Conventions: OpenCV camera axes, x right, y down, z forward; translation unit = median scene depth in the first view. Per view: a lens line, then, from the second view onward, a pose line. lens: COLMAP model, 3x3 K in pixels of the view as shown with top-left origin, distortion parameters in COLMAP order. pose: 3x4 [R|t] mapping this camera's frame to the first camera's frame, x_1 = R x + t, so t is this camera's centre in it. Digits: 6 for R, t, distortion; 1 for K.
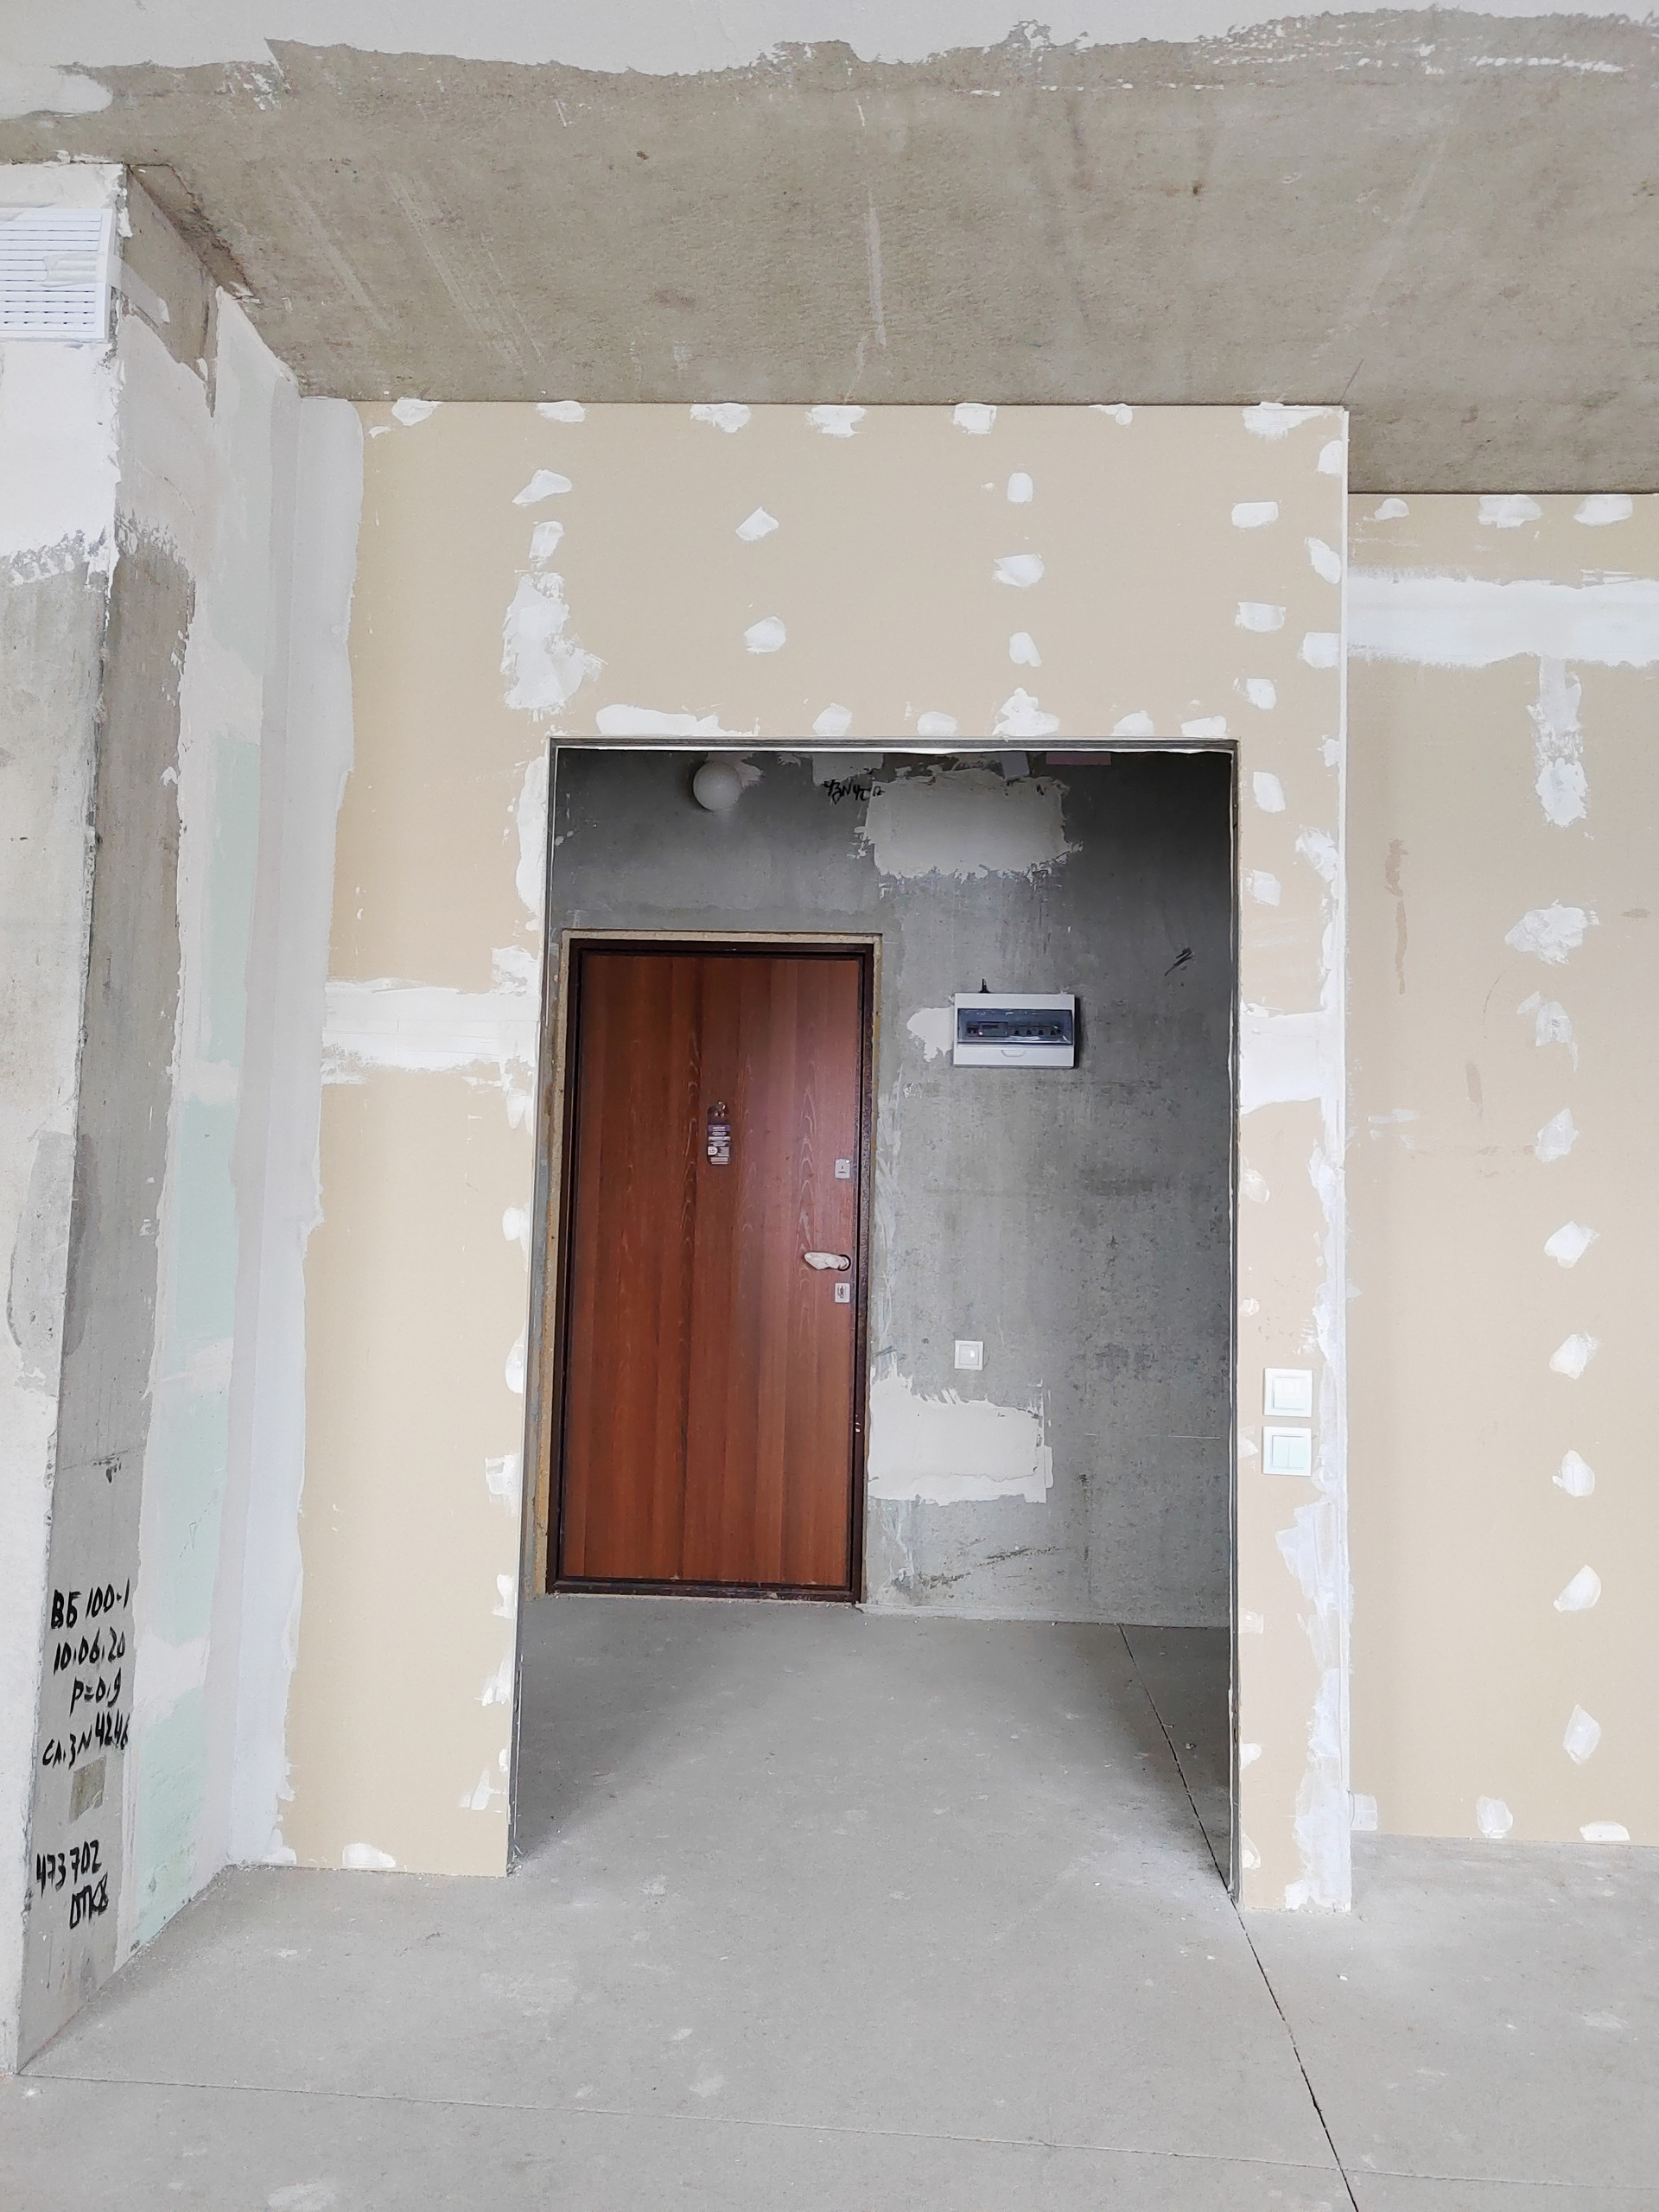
lens RADIAL K [[1502.2, 0, 829.5], [0, 1502.2, 1106.0], [0, 0, 1]] dist [0.049403, -0.040237]
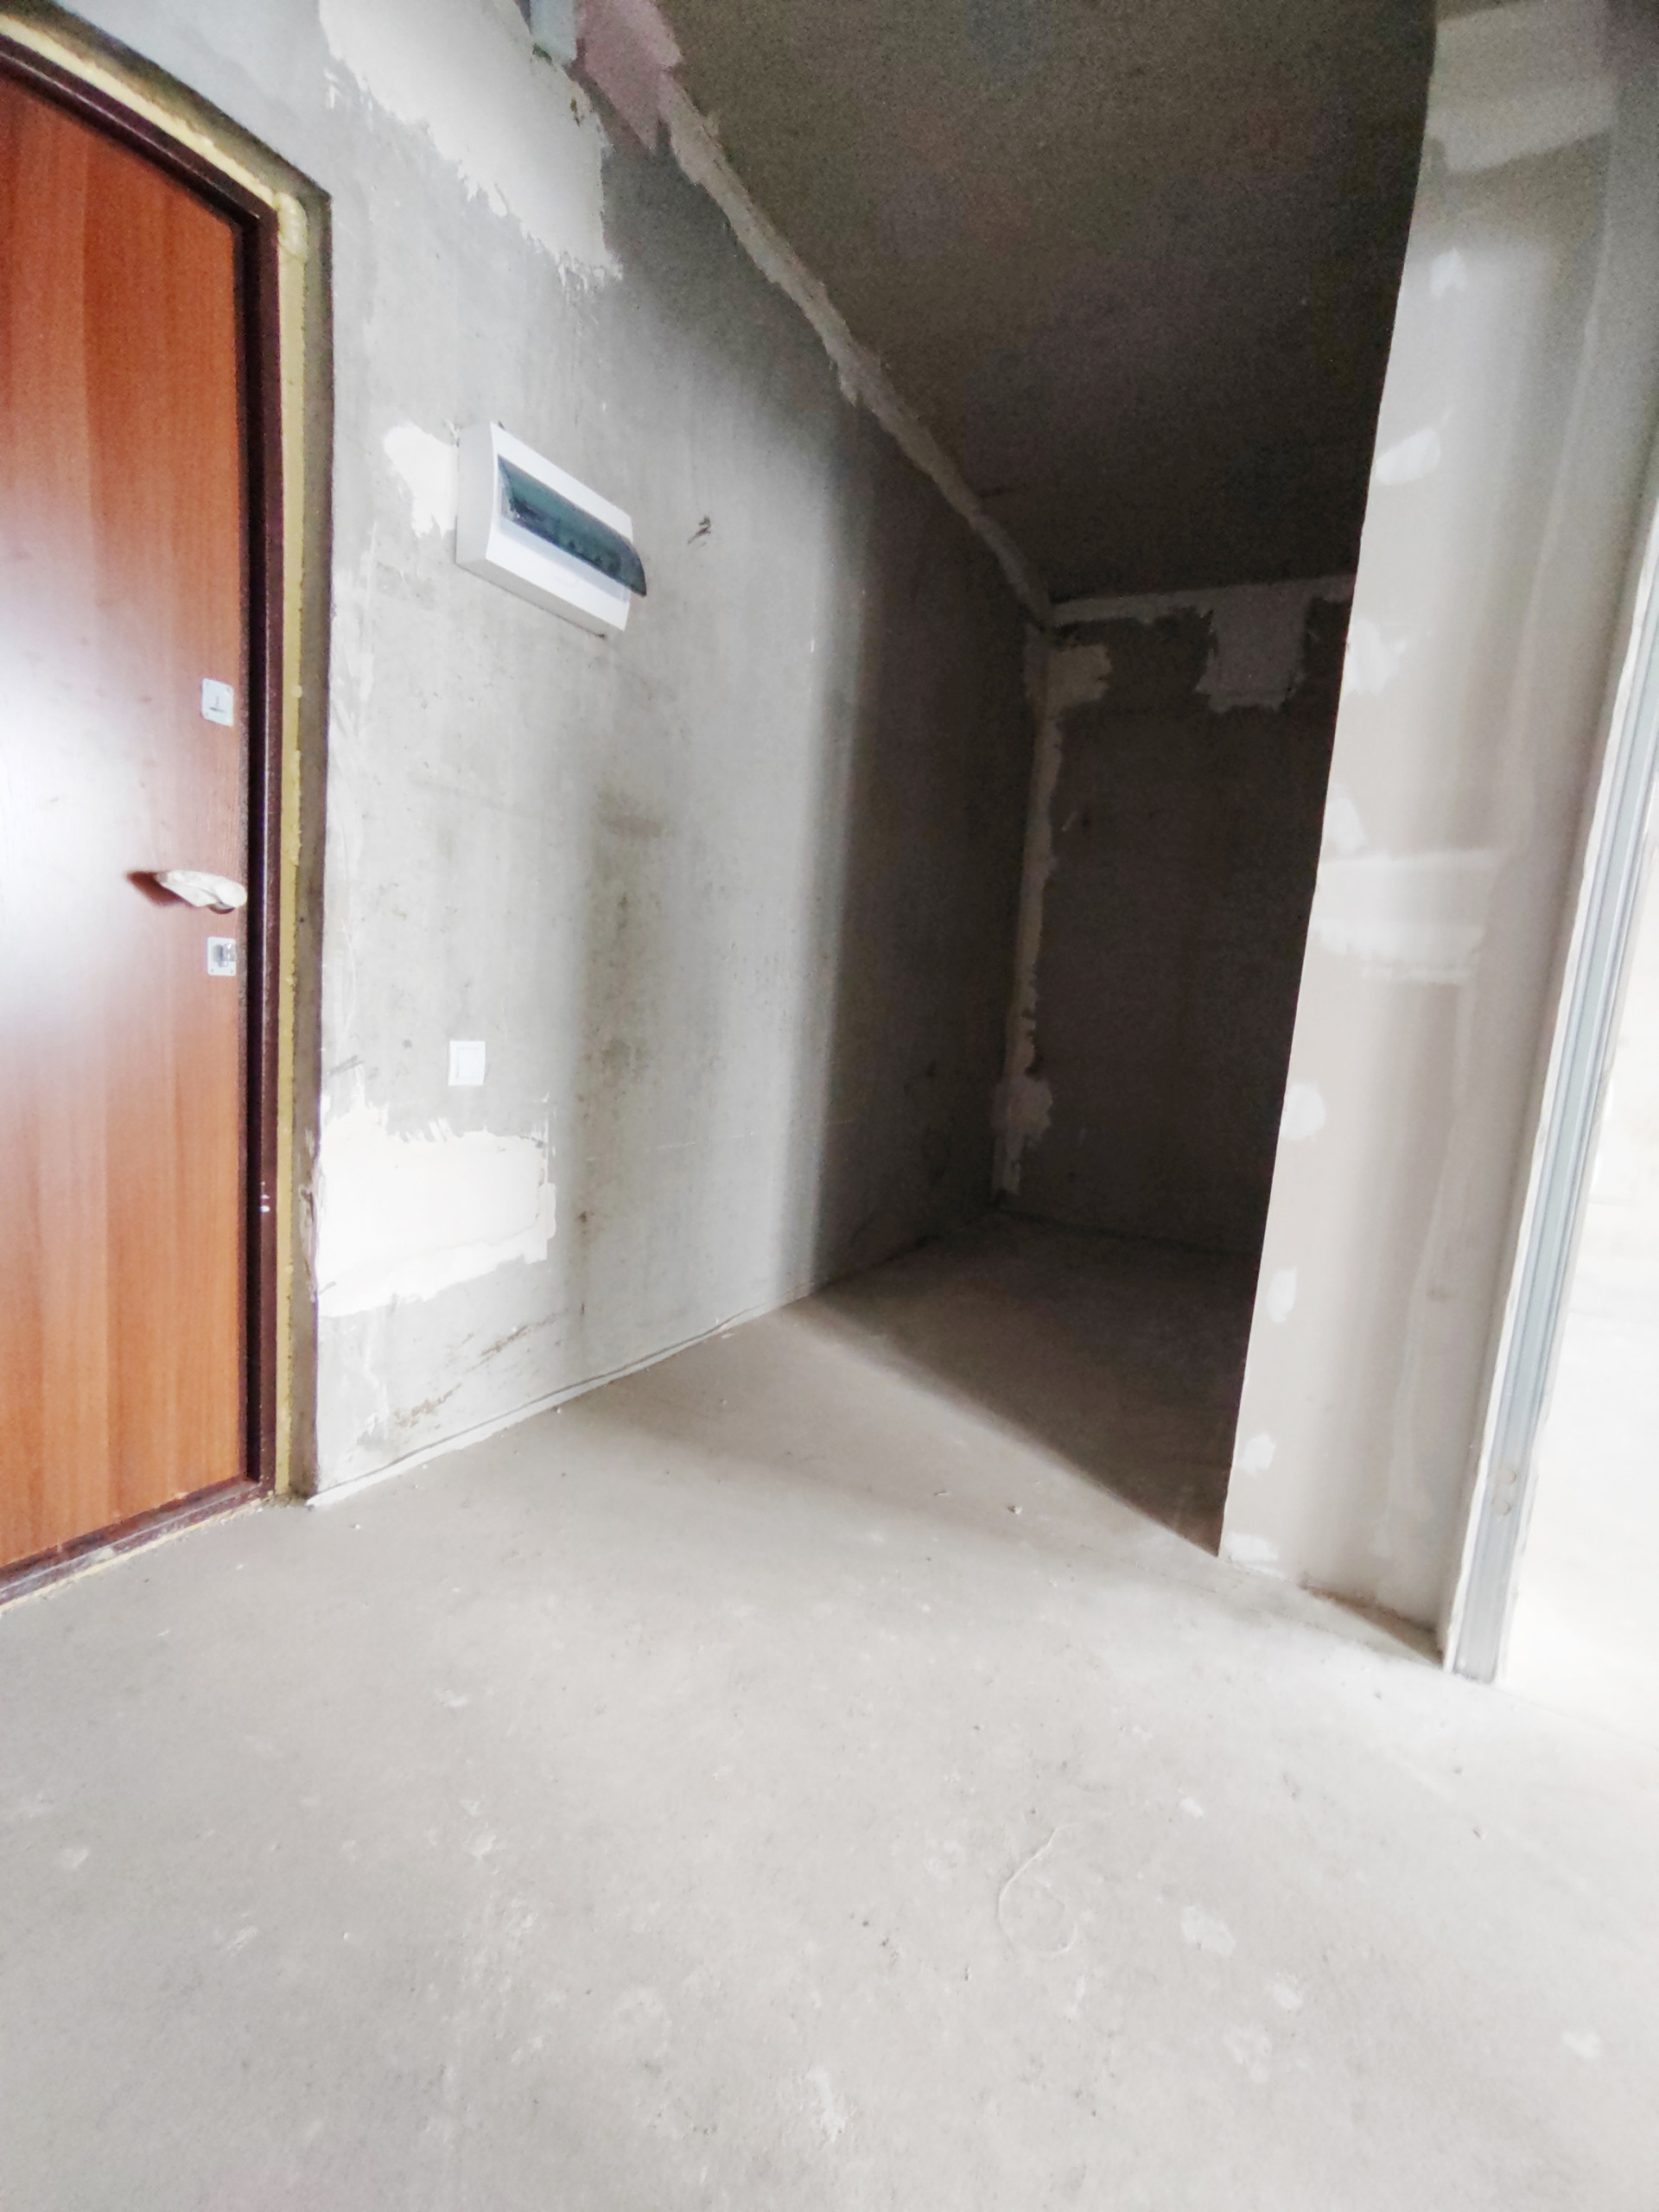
lens RADIAL K [[1015.6, 0, 841.0], [0, 1015.6, 1120.9], [0, 0, 1]] dist [-0.047854, 0.049741]
pose [[0.432094, -0.103708, 0.895846, -0.352949], [-0.134041, 0.974947, 0.177517, 0.150086], [-0.891812, -0.196784, 0.407368, 1.101373]]
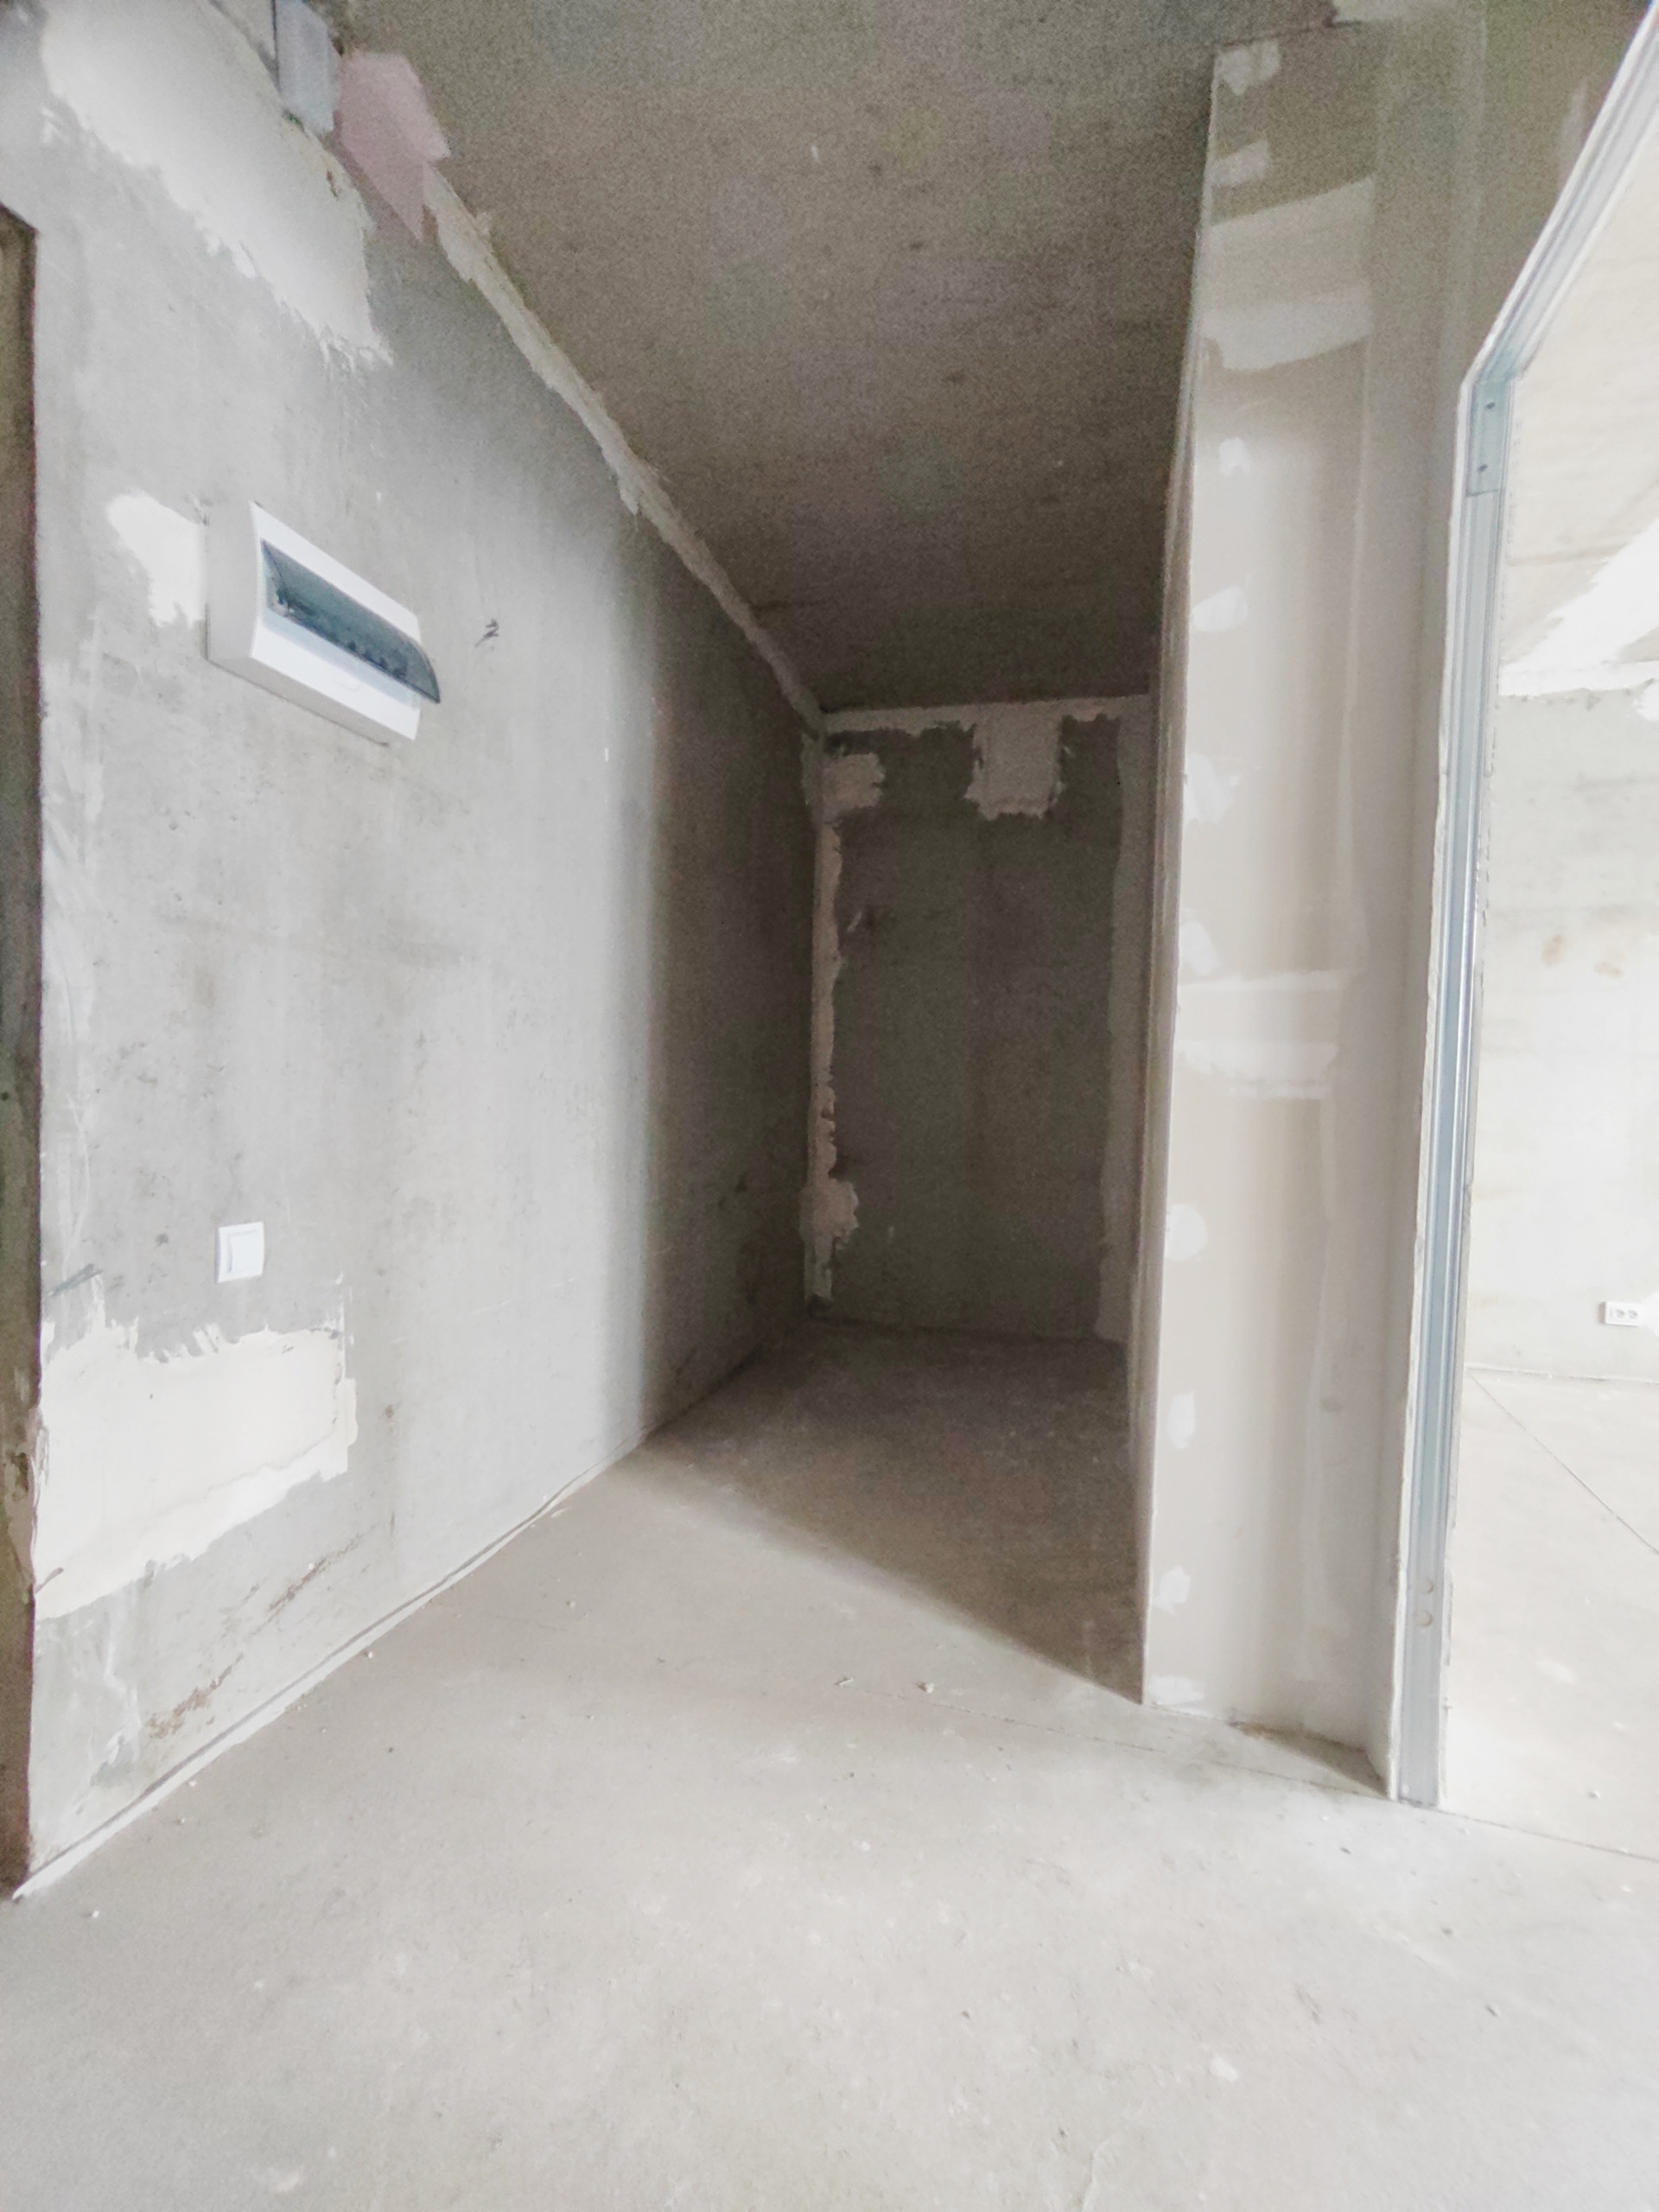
lens RADIAL K [[1015.6, 0, 841.0], [0, 1015.6, 1120.9], [0, 0, 1]] dist [-0.047854, 0.049741]
pose [[0.204265, -0.050321, 0.977621, -0.317092], [-0.093101, 0.993152, 0.070573, 0.125884], [-0.974478, -0.105433, 0.198182, 1.187657]]
